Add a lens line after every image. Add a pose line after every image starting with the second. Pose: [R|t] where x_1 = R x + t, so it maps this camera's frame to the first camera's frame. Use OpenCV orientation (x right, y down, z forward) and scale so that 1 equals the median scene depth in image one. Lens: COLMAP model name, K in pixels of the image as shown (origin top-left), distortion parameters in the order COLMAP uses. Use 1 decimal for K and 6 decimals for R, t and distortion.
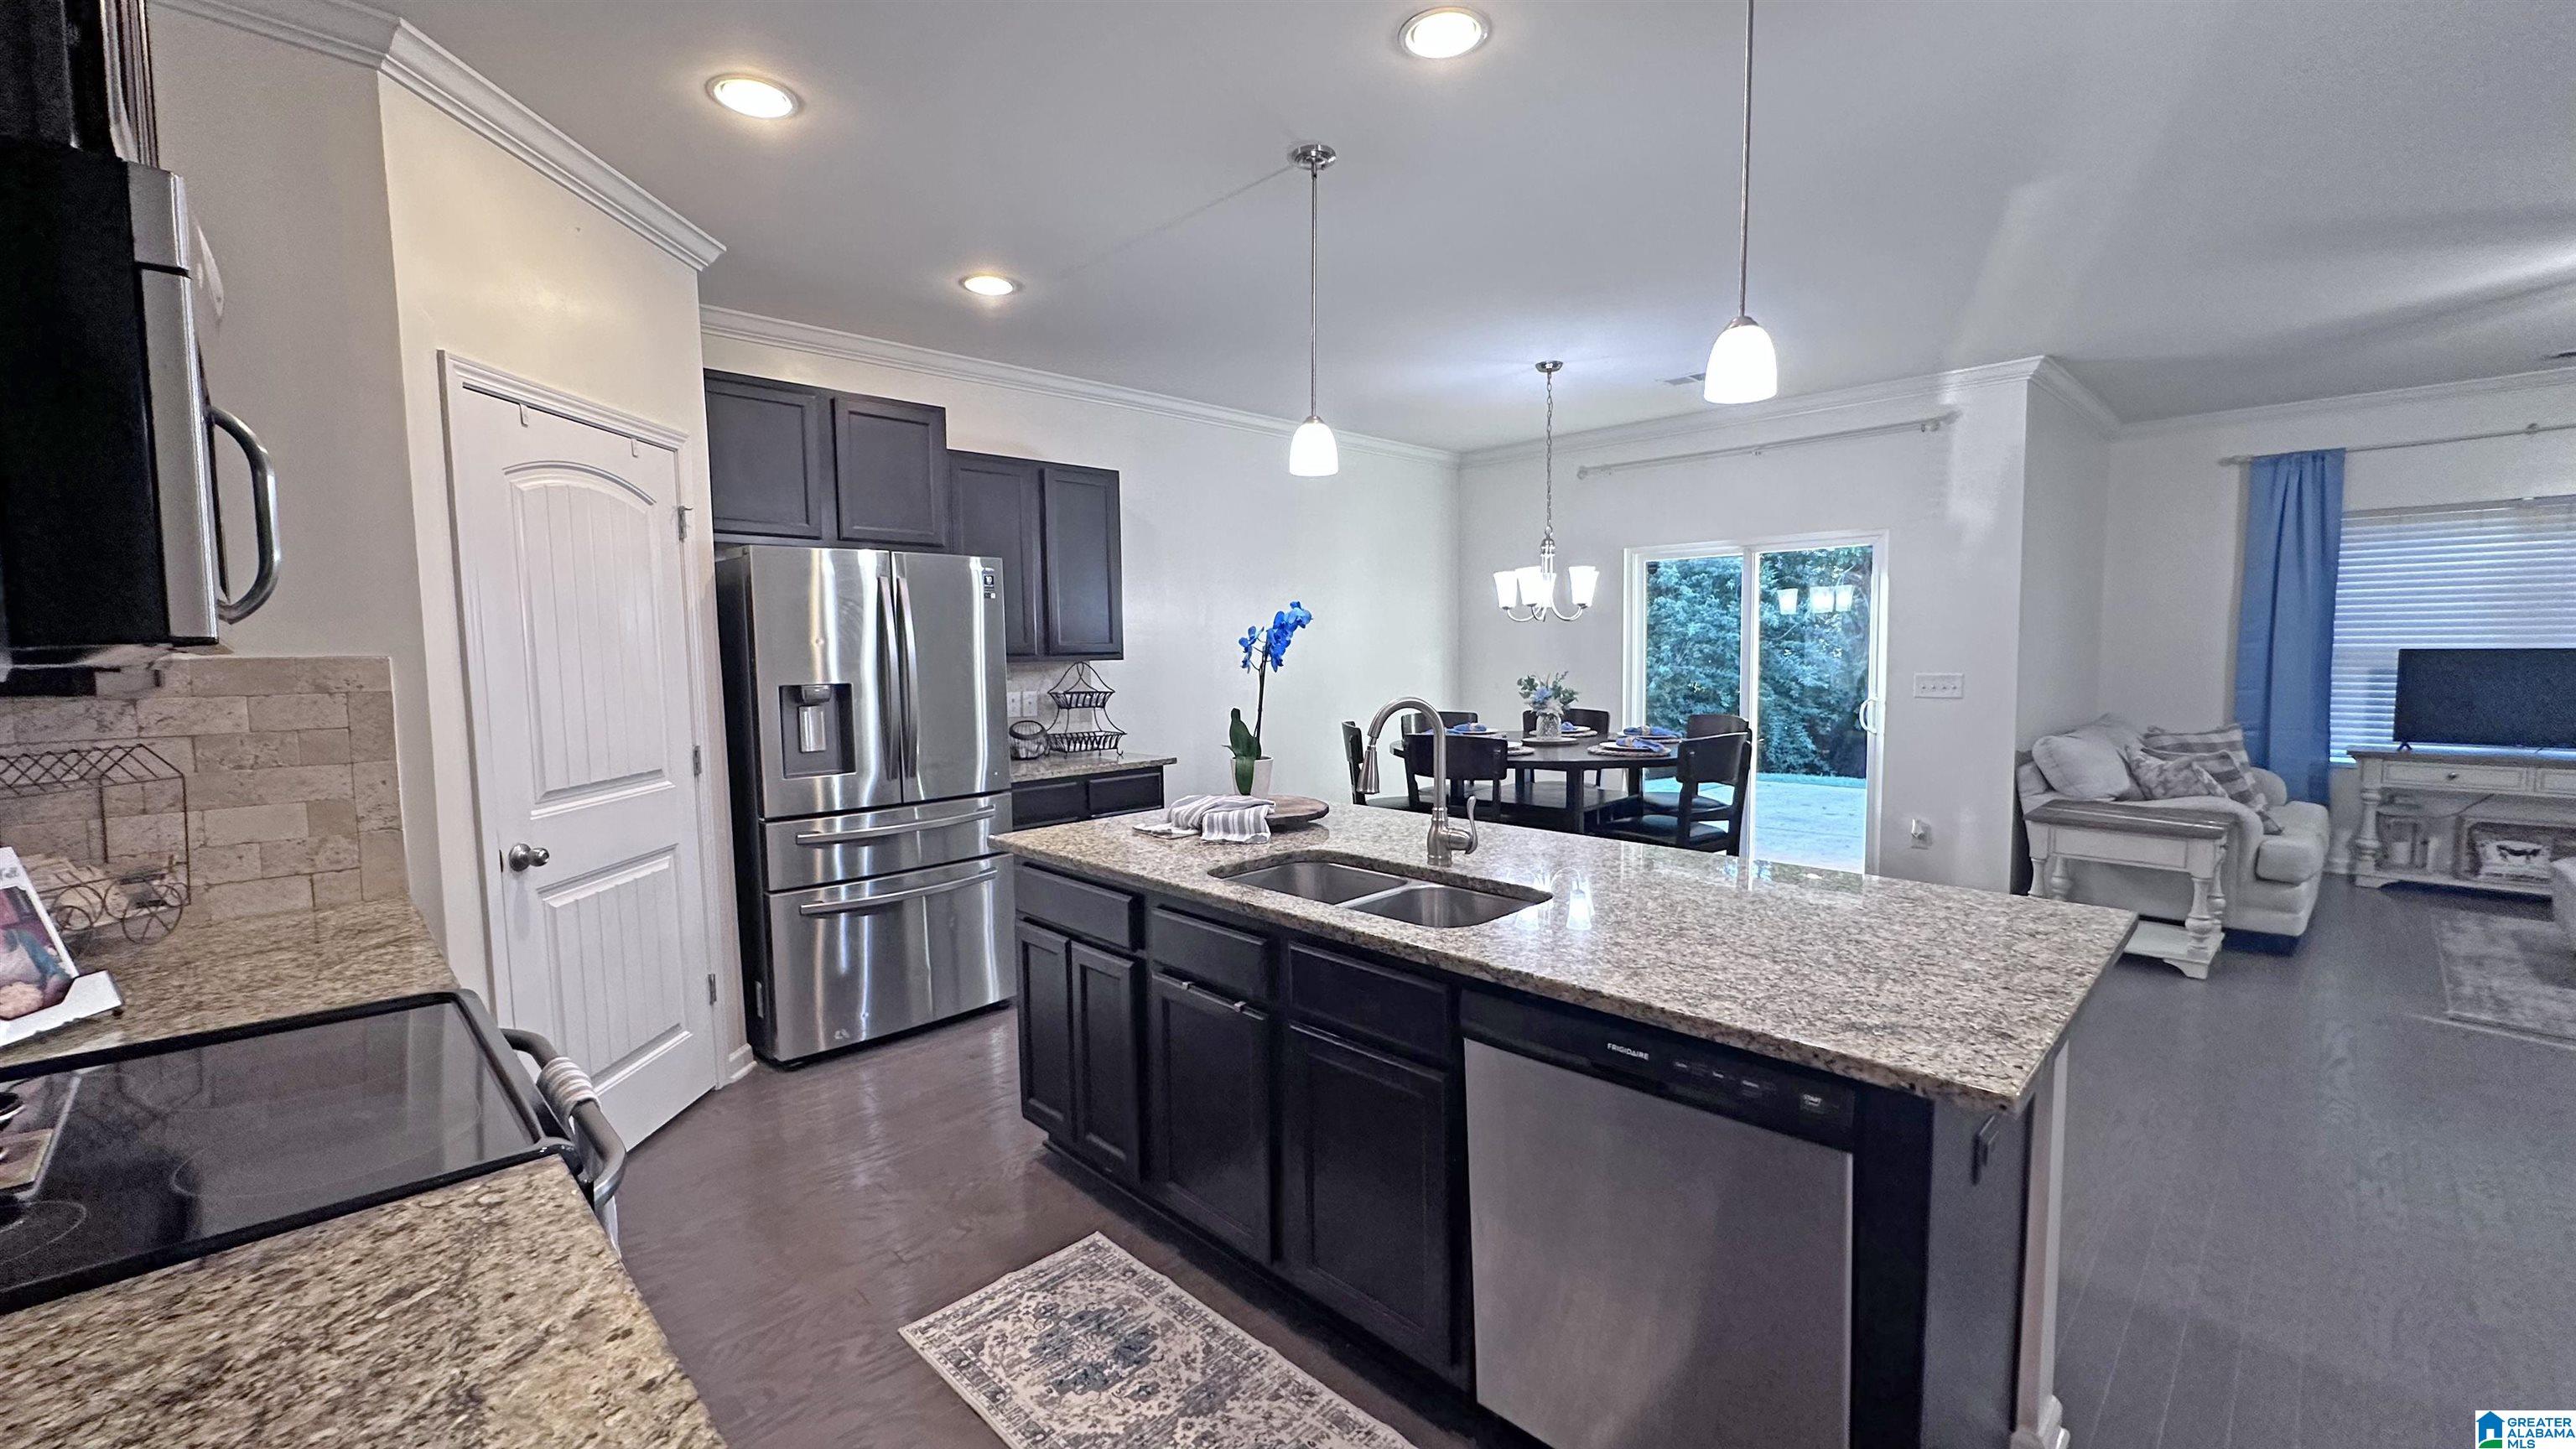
lens RADIAL K [[1026.9, 0, 1284.7], [0, 1026.9, 725.8], [0, 0, 1]] dist [-0.002613, 0.000584]
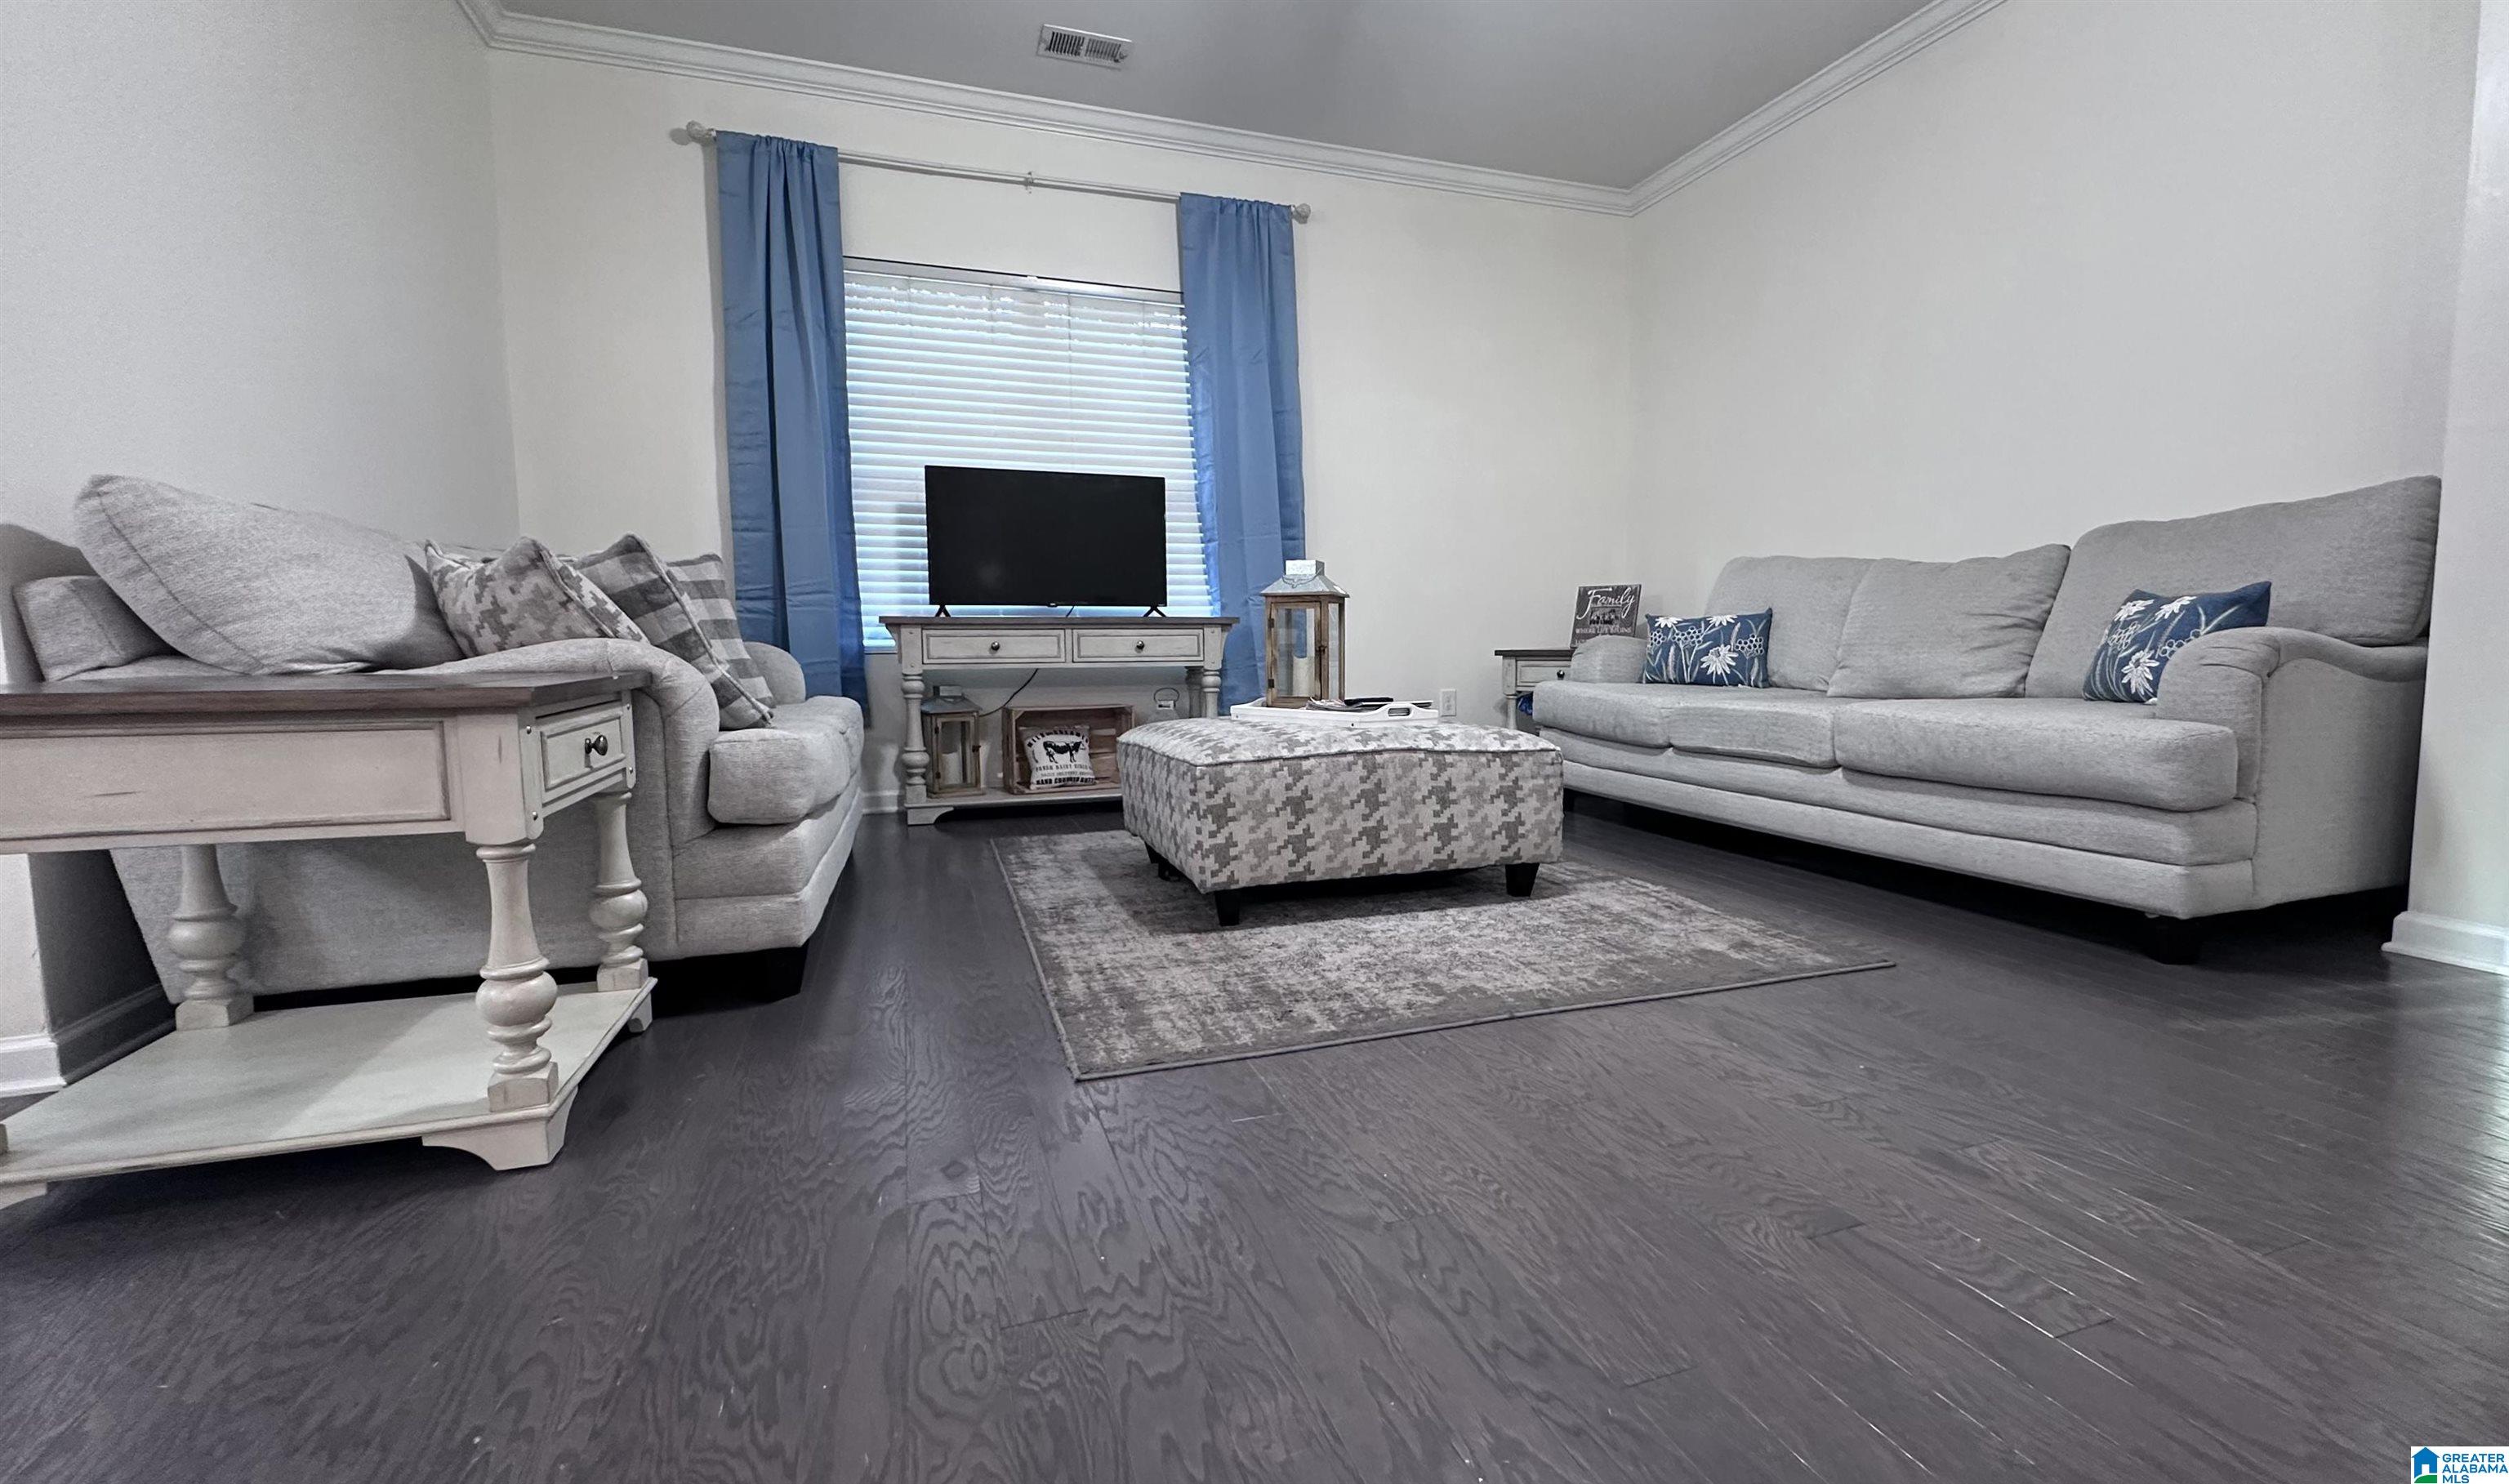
lens RADIAL K [[1104.4, 0, 1323.6], [0, 1104.4, 734.9], [0, 0, 1]] dist [-0.001982, 0.000009]
pose [[0.396036, -0.066780, 0.915803, 0.521705], [0.071251, 0.996580, 0.041857, 0.090075], [-0.915466, 0.048675, 0.399440, 0.484593]]
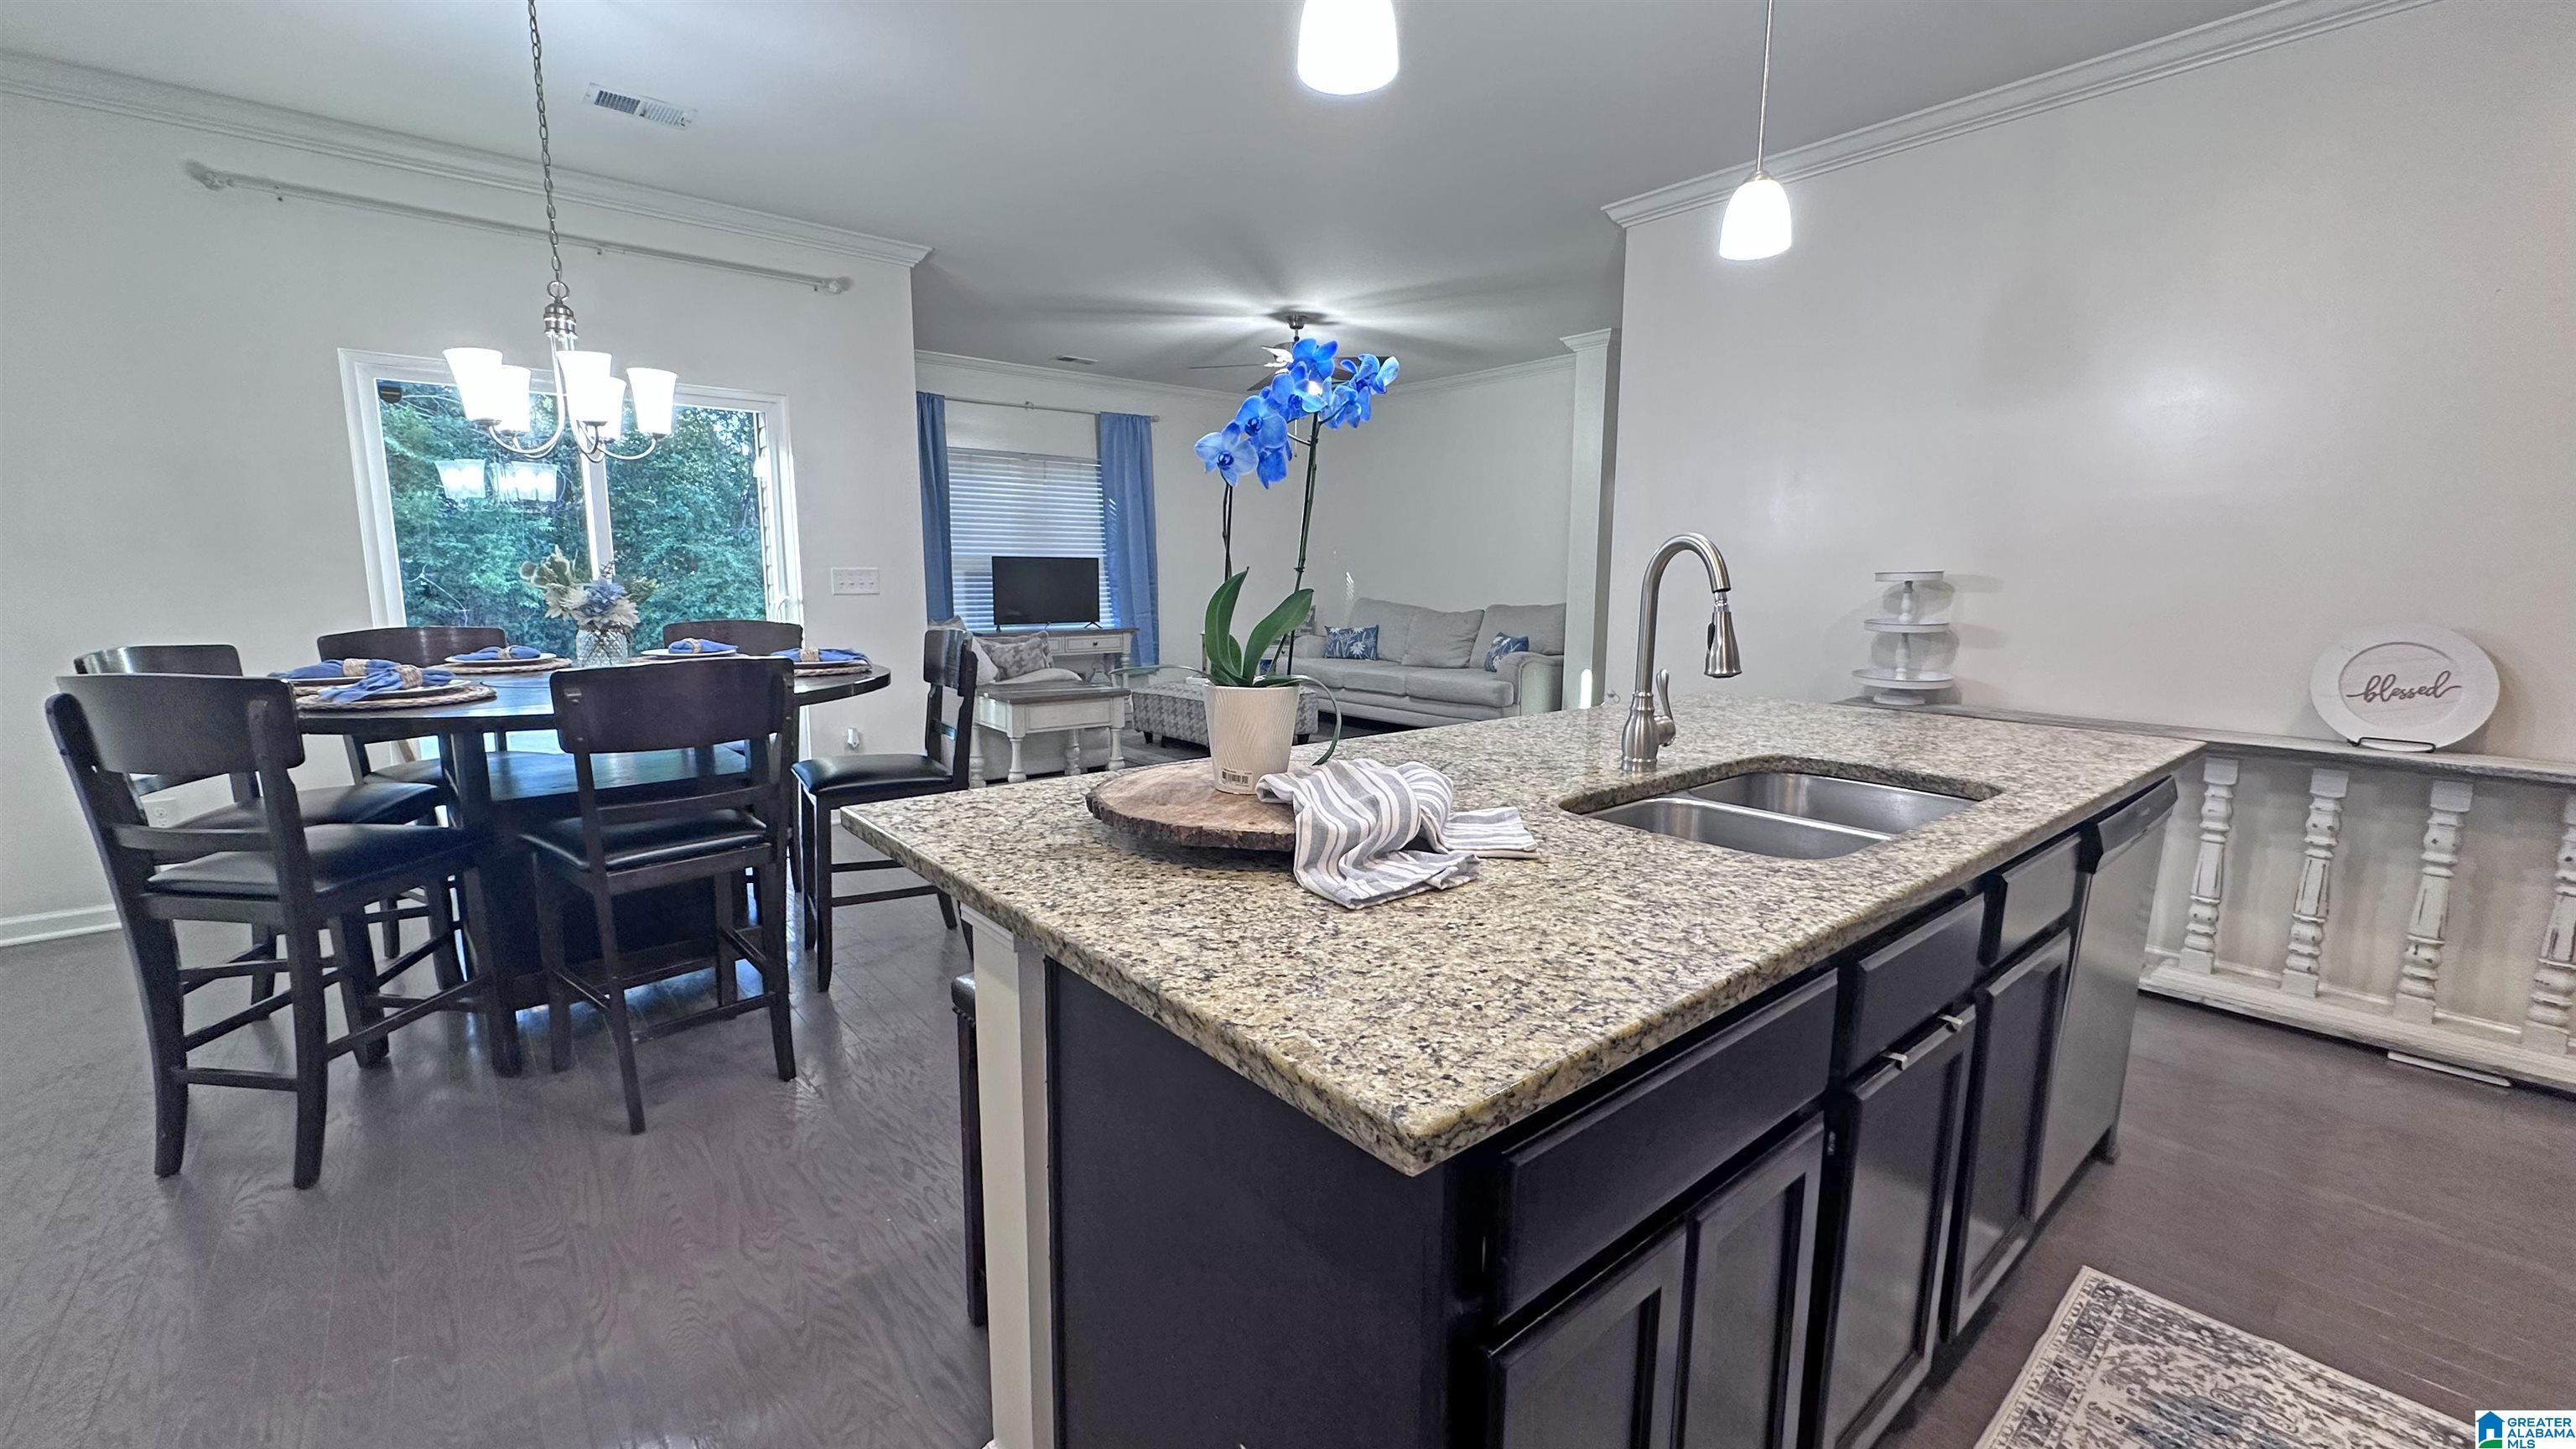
lens RADIAL K [[1026.9, 0, 1284.7], [0, 1026.9, 725.8], [0, 0, 1]] dist [-0.002613, 0.000584]
pose [[0.078756, -0.136459, 0.987510, -0.251531], [0.070416, 0.988874, 0.131032, -0.004170], [-0.994404, 0.059217, 0.087489, 0.515065]]
